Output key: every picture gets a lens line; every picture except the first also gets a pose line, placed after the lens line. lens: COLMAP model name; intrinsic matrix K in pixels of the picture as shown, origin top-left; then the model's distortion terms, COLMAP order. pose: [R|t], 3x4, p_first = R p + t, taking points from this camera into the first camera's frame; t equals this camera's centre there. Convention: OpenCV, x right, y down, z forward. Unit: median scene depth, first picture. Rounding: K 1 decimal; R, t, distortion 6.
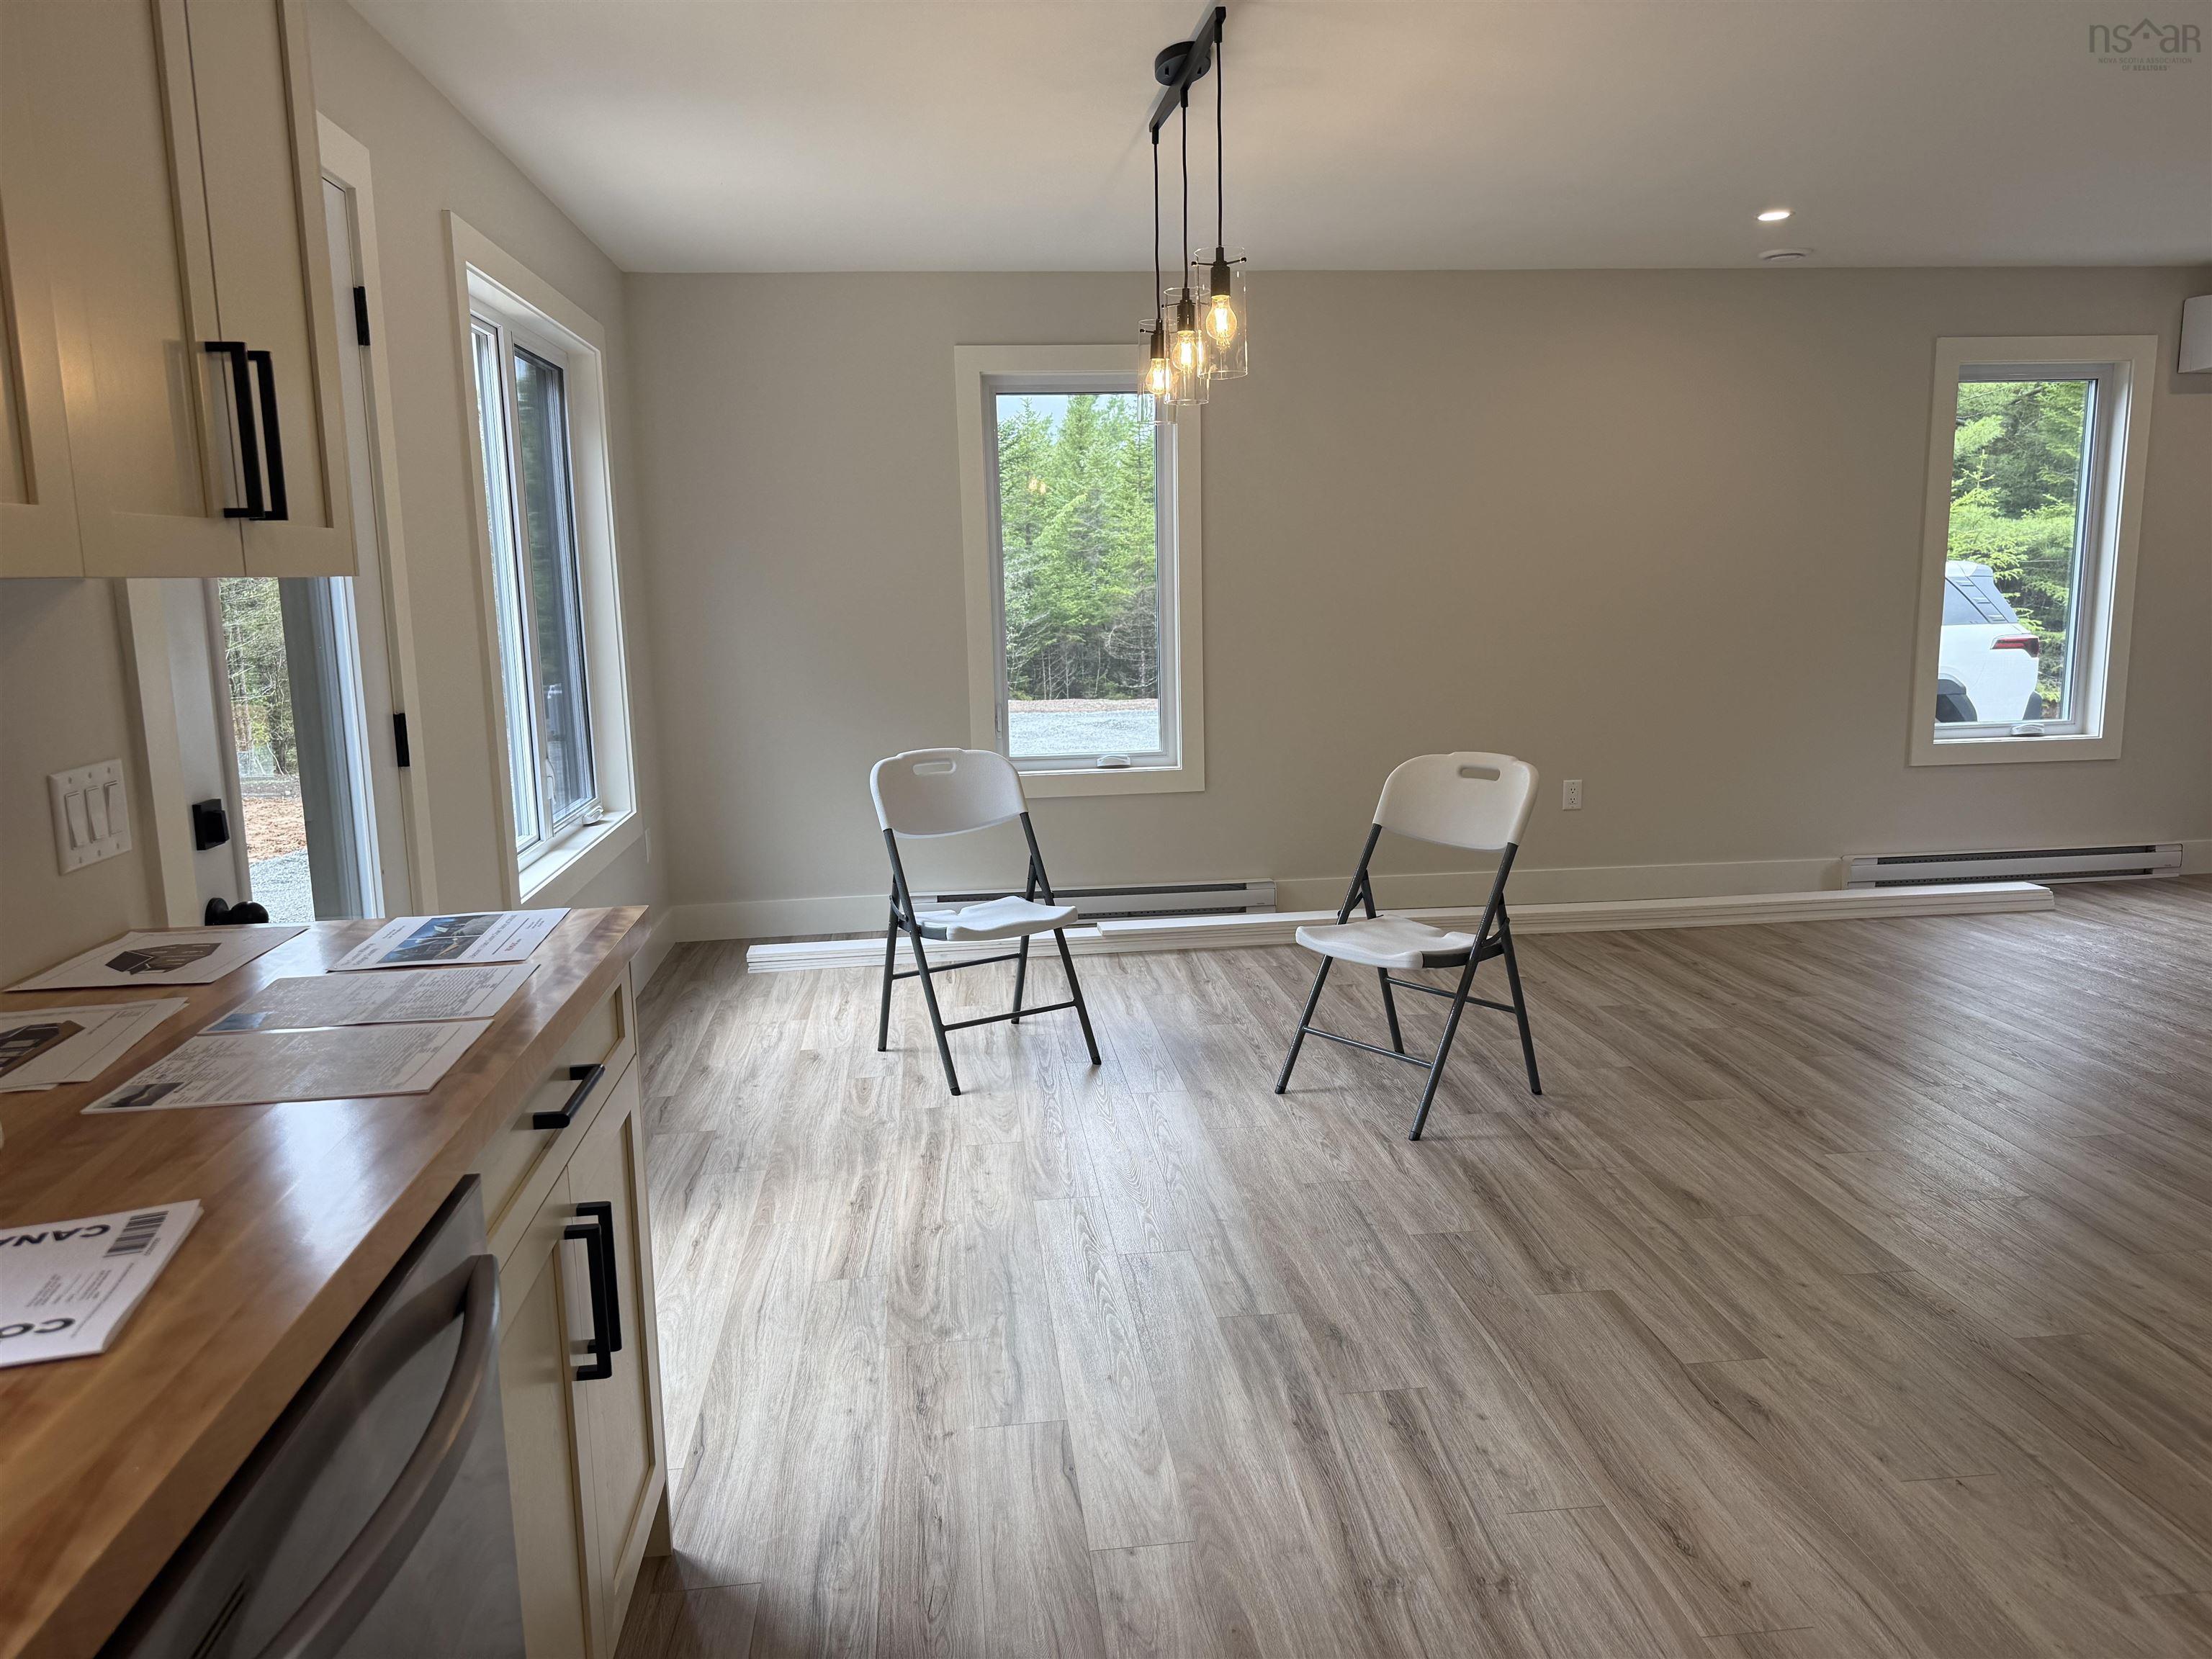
lens RADIAL K [[1558.1, 0, 1115.5], [0, 1558.1, 815.8], [0, 0, 1]] dist [0.071842, -0.076508]
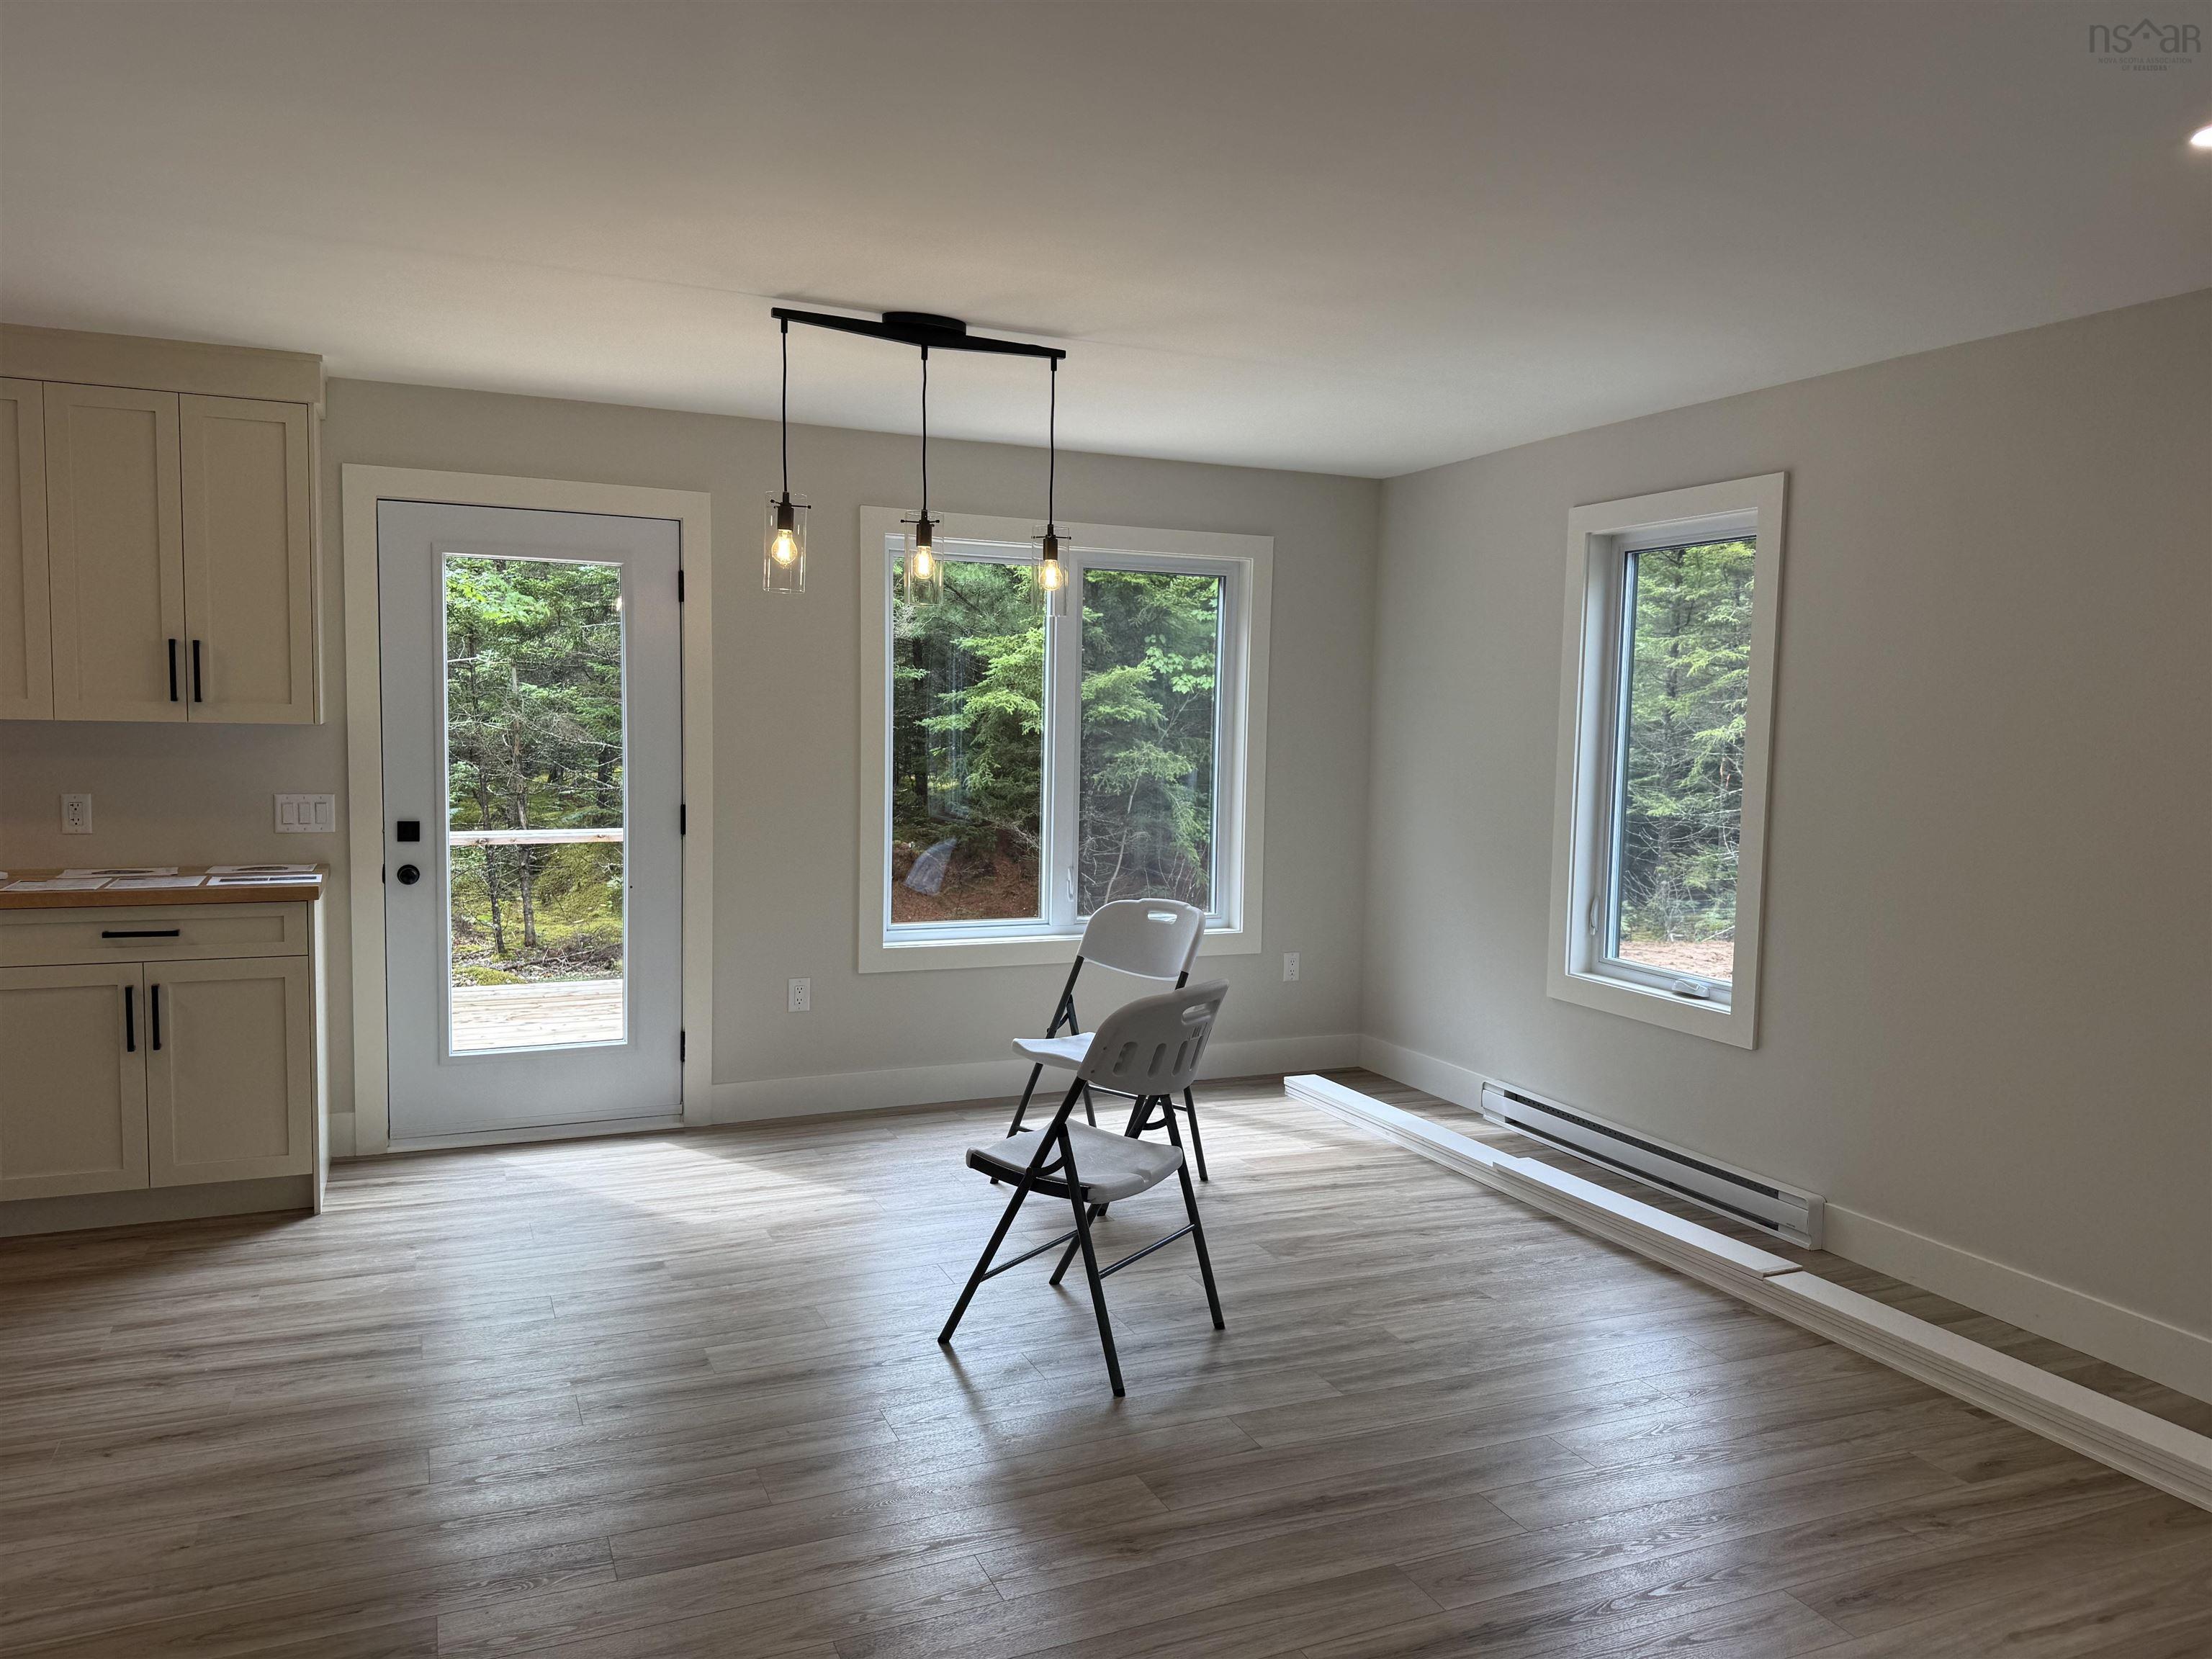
lens RADIAL K [[1558.1, 0, 1117.7], [0, 1558.1, 832.6], [0, 0, 1]] dist [0.071842, -0.076508]
pose [[0.289401, 0.097032, -0.952277, 1.462024], [-0.173085, 0.983754, 0.047638, -0.219400], [0.941429, 0.151039, 0.301494, 0.992465]]
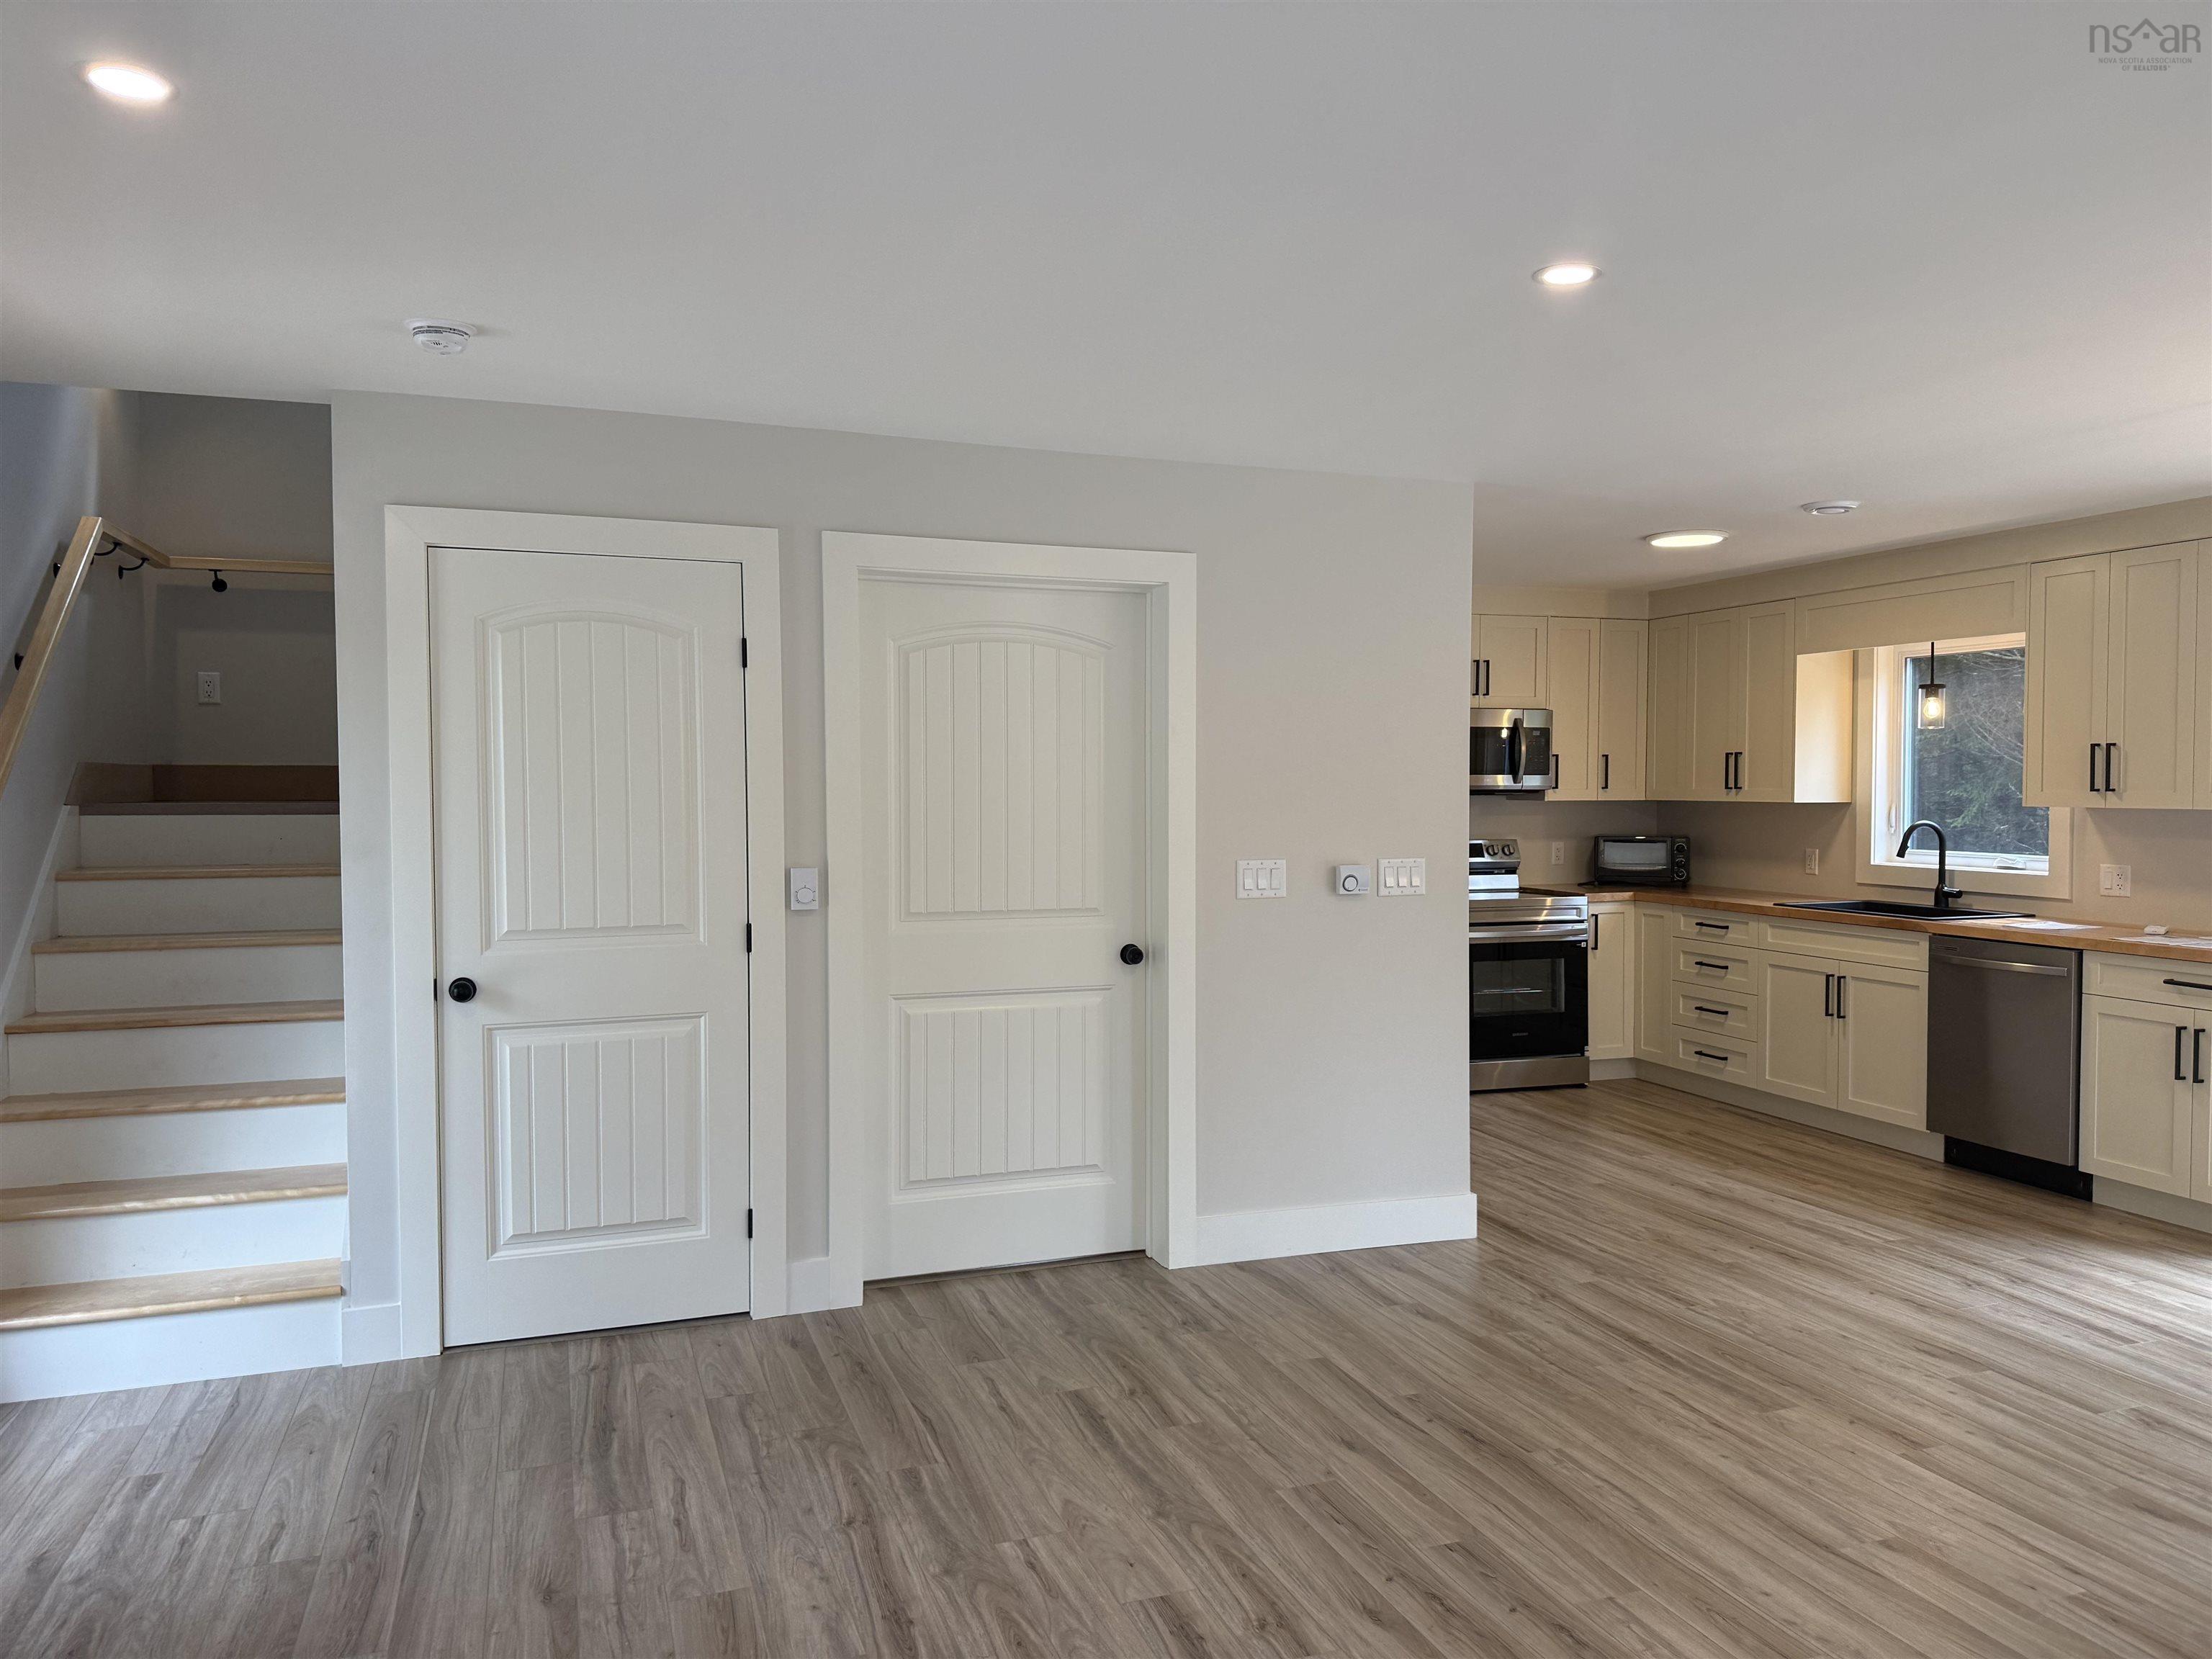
lens RADIAL K [[1558.1, 0, 1097.6], [0, 1558.1, 818.6], [0, 0, 1]] dist [0.071842, -0.076508]
pose [[-0.975260, 0.020435, -0.220113, 1.391307], [-0.019119, 0.984189, 0.176084, -0.373510], [0.220231, 0.175936, -0.959450, 2.006866]]
